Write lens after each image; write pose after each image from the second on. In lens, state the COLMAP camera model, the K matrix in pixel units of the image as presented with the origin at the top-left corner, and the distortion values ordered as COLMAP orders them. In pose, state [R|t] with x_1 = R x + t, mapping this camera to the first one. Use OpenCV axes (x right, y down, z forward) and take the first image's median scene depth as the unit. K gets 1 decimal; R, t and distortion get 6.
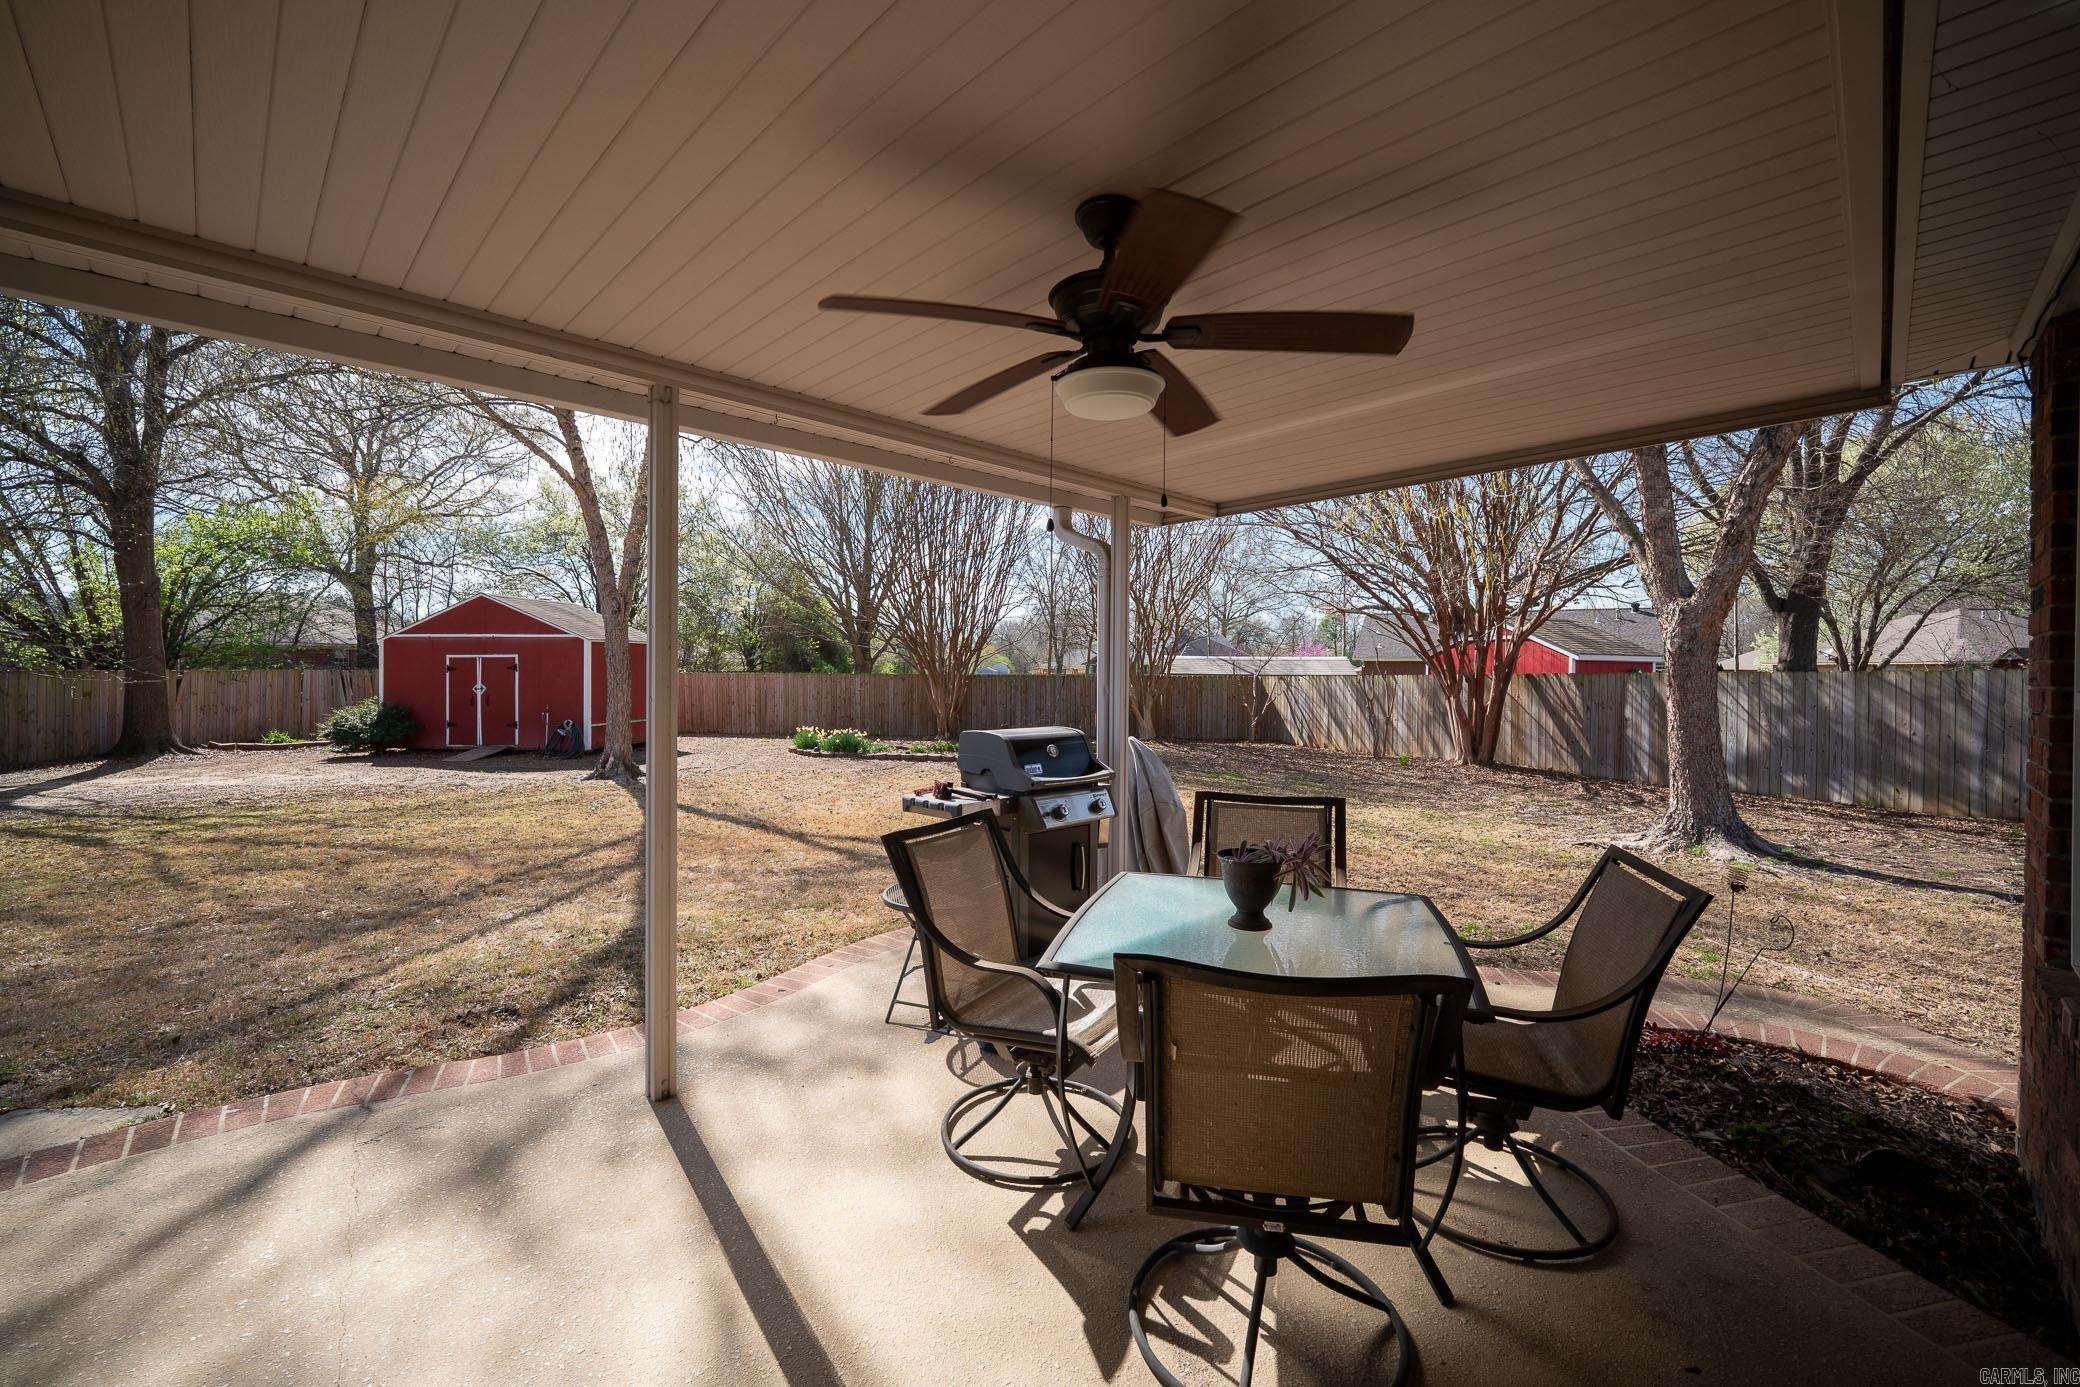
lens RADIAL K [[861.8, 0, 1040.0], [0, 861.8, 693.5], [0, 0, 1]] dist [-0.000553, -0.000236]
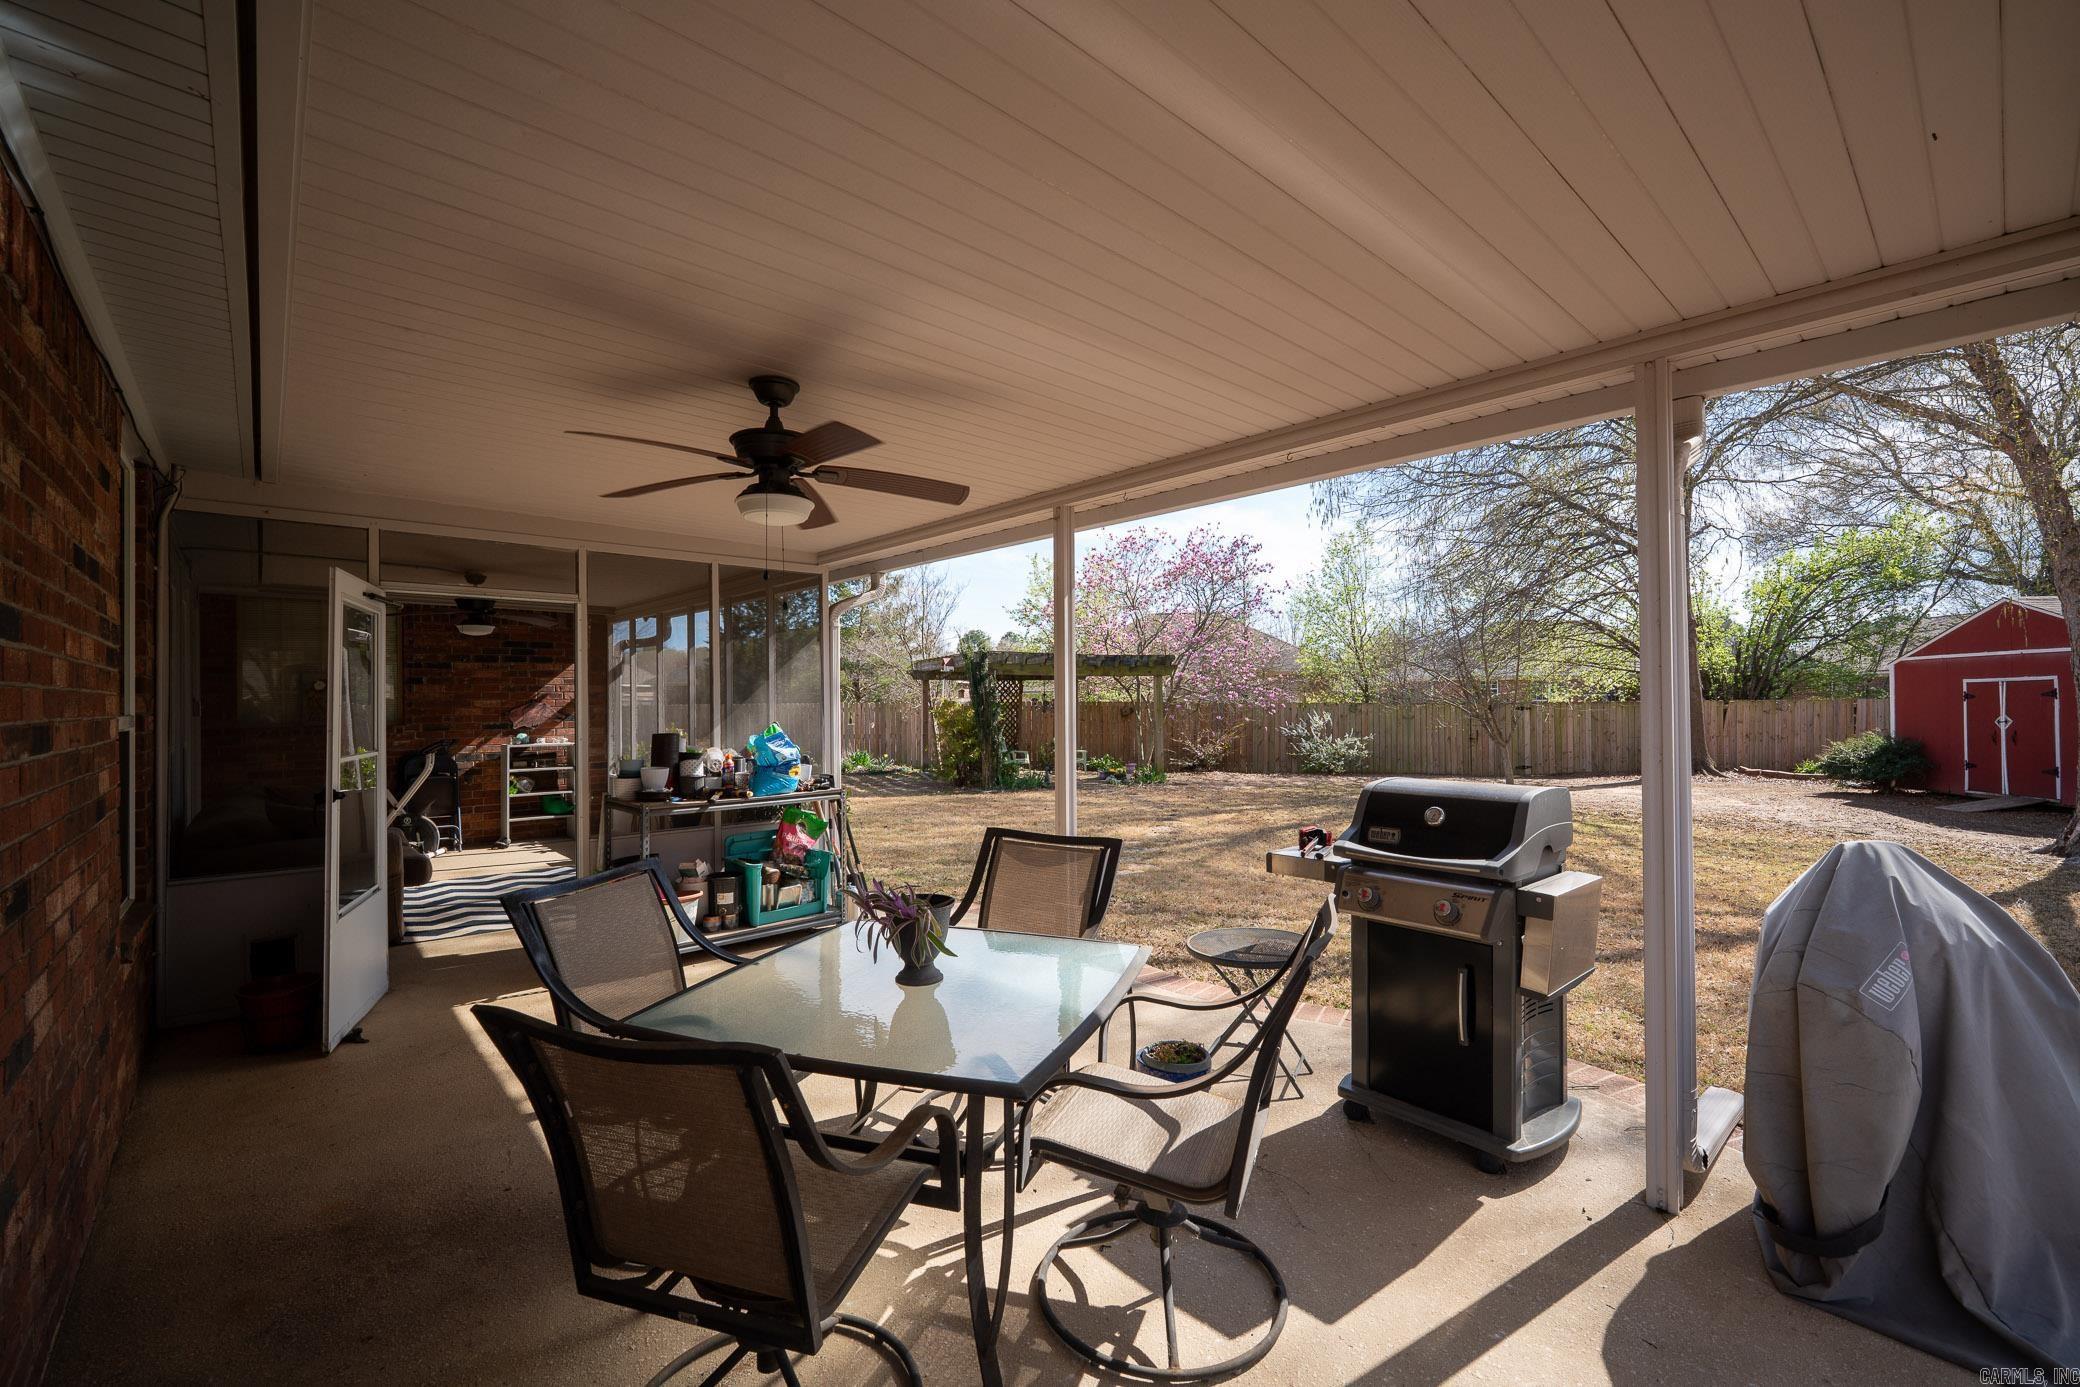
lens RADIAL K [[869.3, 0, 1040.0], [0, 869.3, 693.5], [0, 0, 1]] dist [-0.001267, -0.000250]
pose [[-0.056018, -0.015314, -0.998312, 0.179547], [-0.017308, 0.999747, -0.014364, -0.004732], [0.998280, 0.016474, -0.056269, 0.189339]]
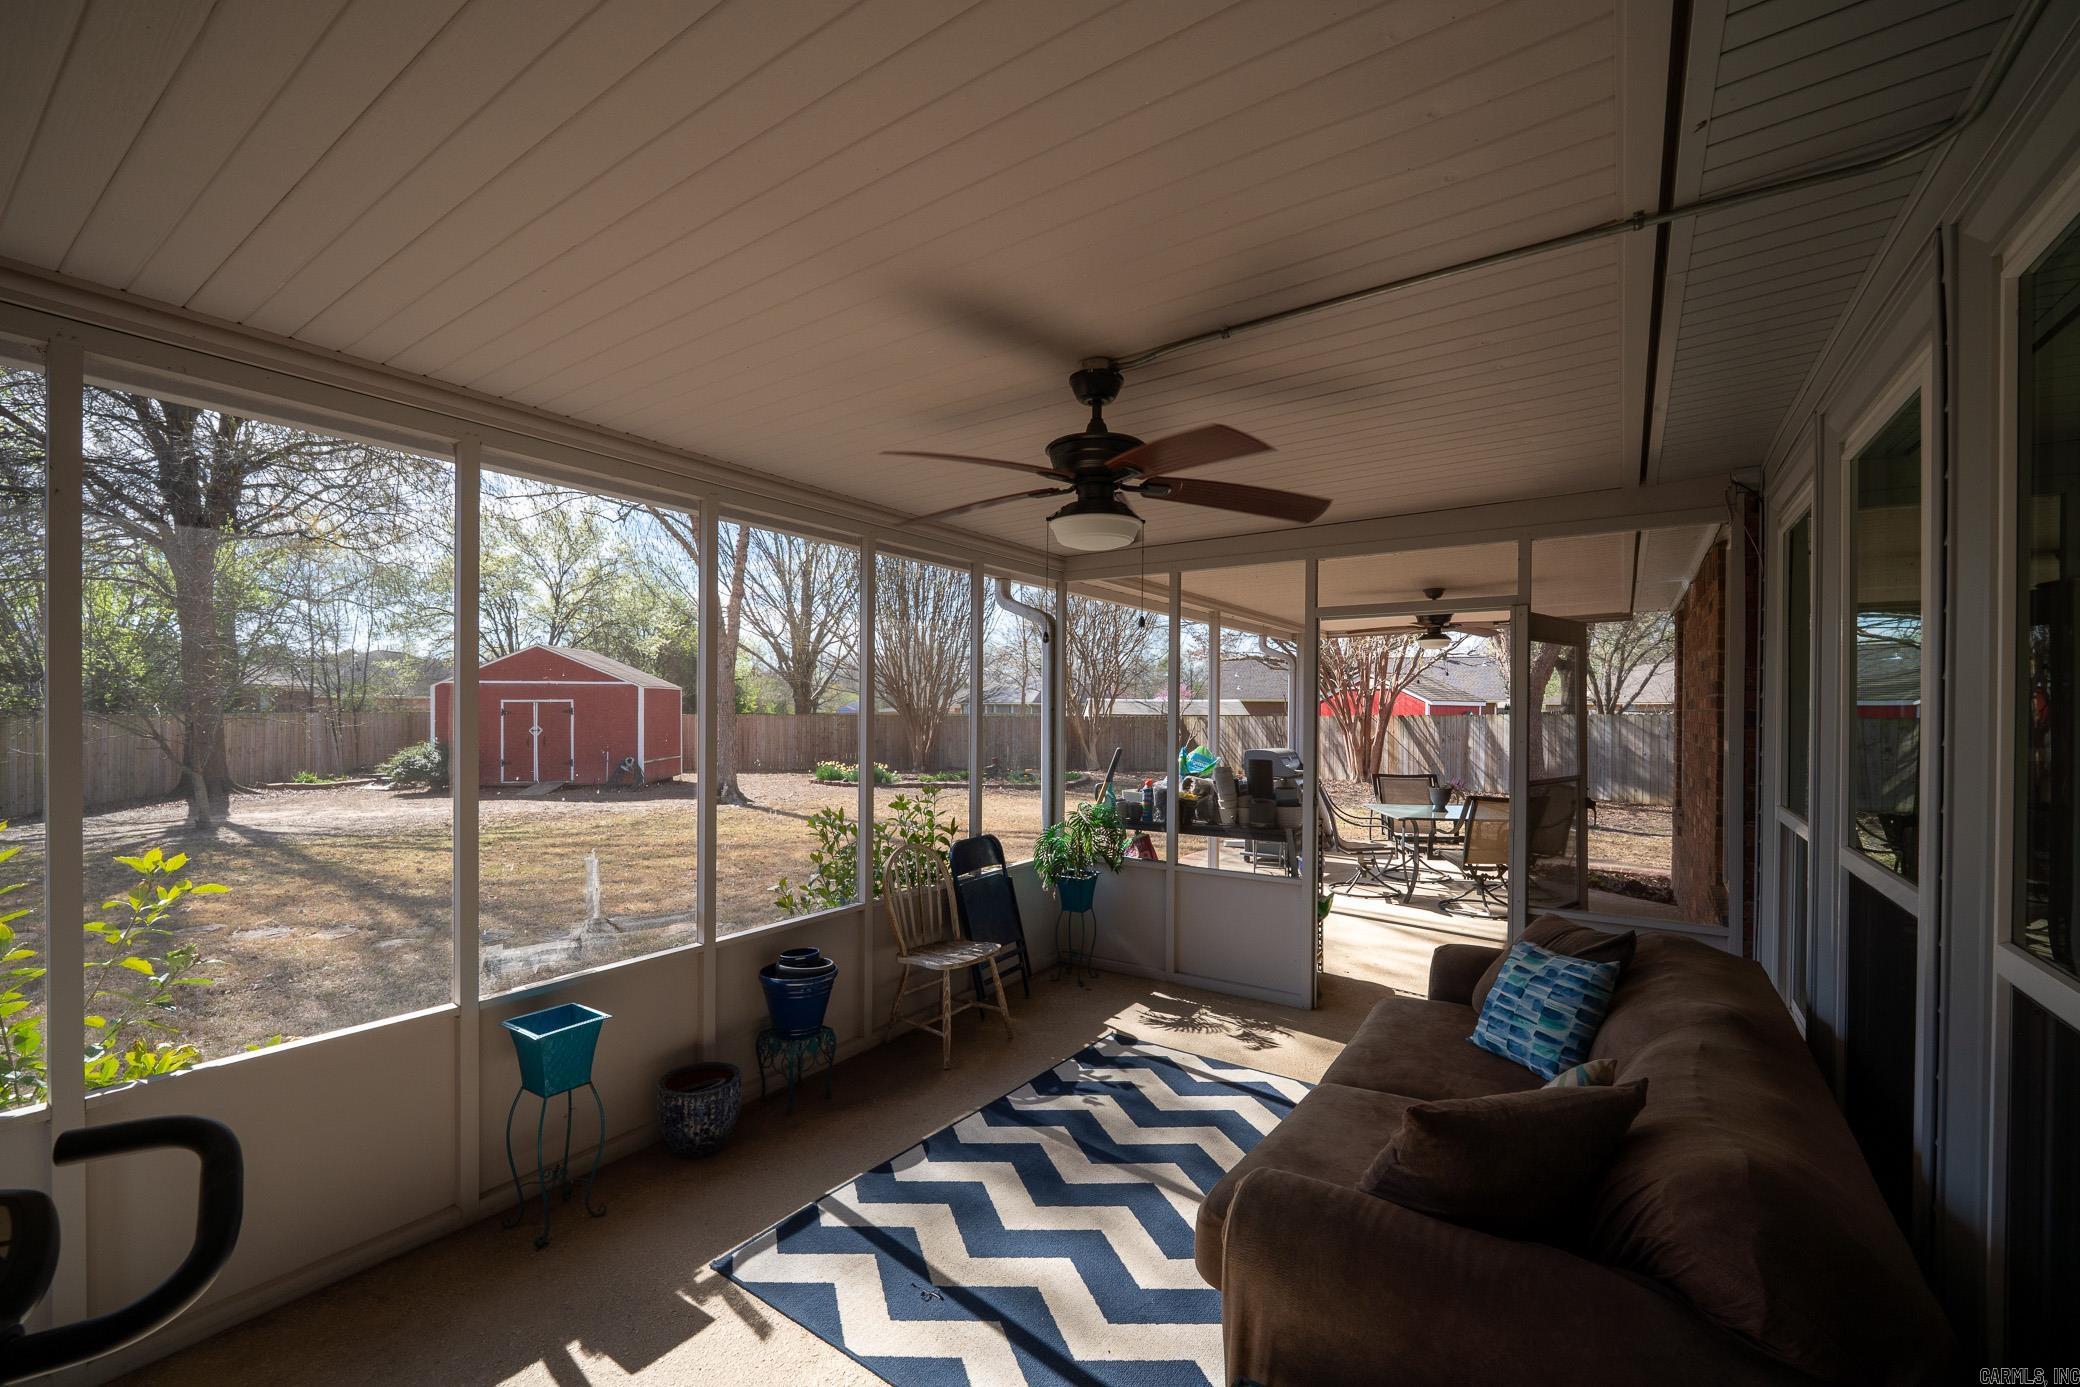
lens RADIAL K [[863.1, 0, 1036.8], [0, 863.1, 728.1], [0, 0, 1]] dist [0.000629, -0.000148]
pose [[0.984584, -0.004784, 0.174845, -0.216414], [0.005171, 0.999985, -0.001756, -0.003275], [-0.174834, 0.002633, 0.984594, -0.219342]]
